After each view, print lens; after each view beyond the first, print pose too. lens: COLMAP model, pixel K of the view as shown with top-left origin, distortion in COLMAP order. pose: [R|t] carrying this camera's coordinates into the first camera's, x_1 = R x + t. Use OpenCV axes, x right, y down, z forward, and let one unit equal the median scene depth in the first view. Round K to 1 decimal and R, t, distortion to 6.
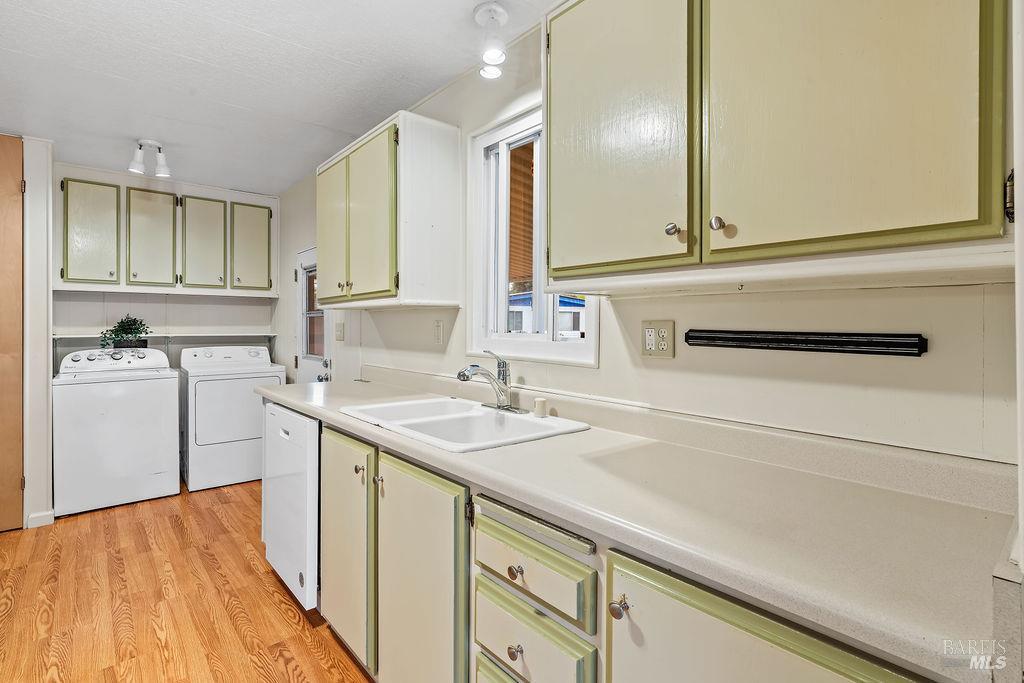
lens RADIAL K [[494.4, 0, 502.5], [0, 494.4, 324.6], [0, 0, 1]] dist [0.005707, 0.000637]
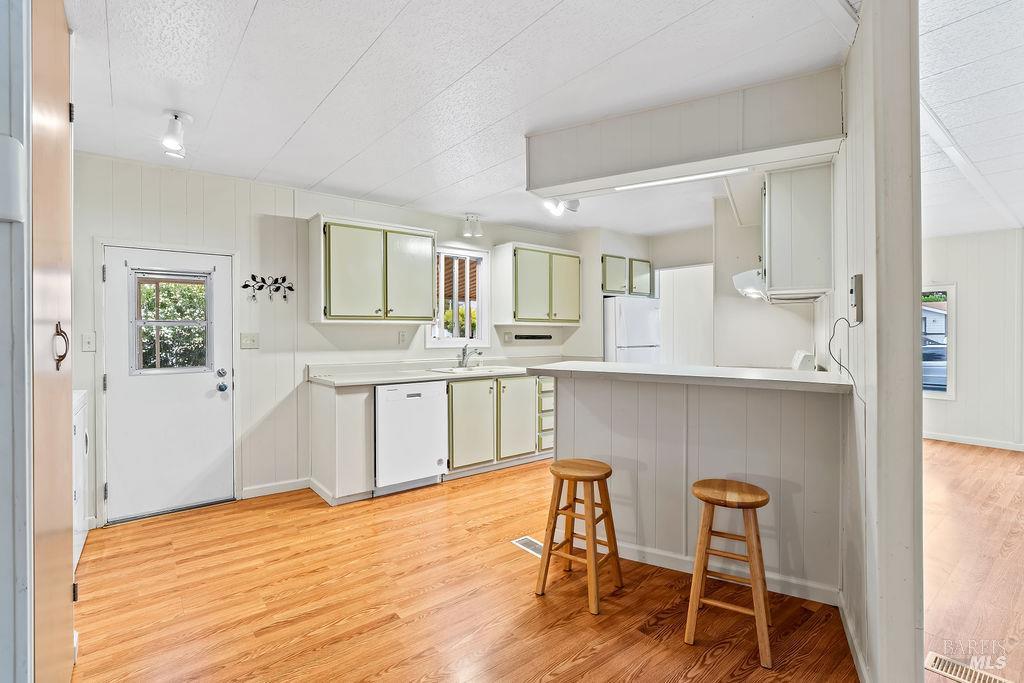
lens RADIAL K [[494.4, 0, 508.3], [0, 494.4, 337.0], [0, 0, 1]] dist [0.005707, 0.000637]
pose [[0.030208, -0.011954, 0.999472, -1.308721], [-0.000918, 0.999928, 0.011987, -0.007607], [-0.999543, -0.001280, 0.030195, 0.366780]]
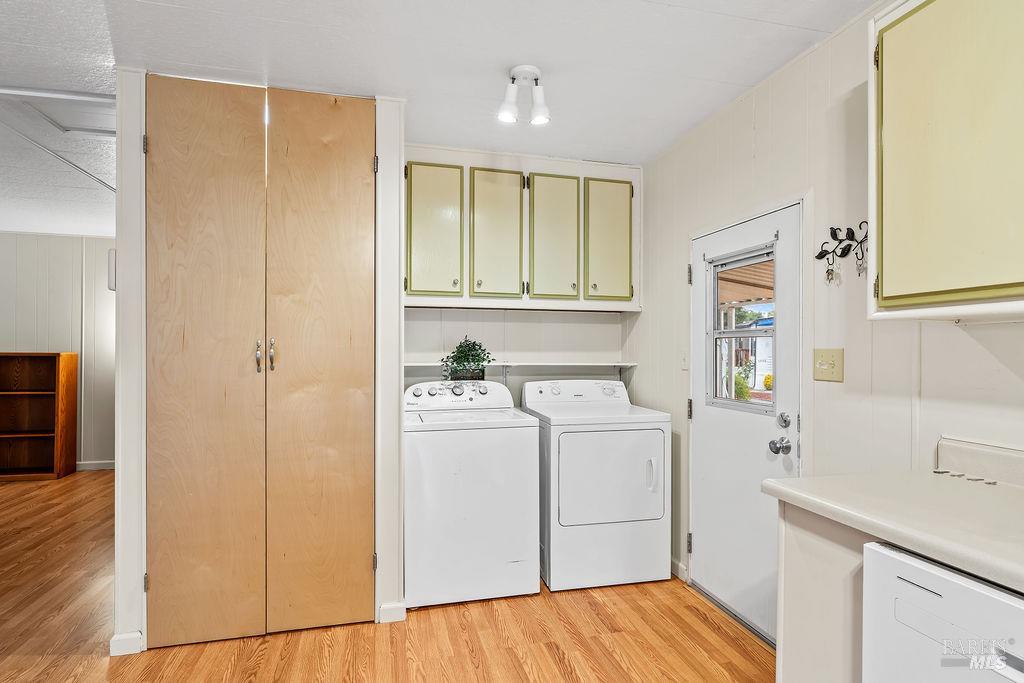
lens RADIAL K [[535.7, 0, 515.2], [0, 535.7, 352.1], [0, 0, 1]] dist [-0.000670, 0.000219]
pose [[0.901096, 0.005543, -0.433585, -0.355877], [-0.002831, 0.999972, 0.006900, -0.002322], [0.433611, -0.004990, 0.901086, 0.306745]]
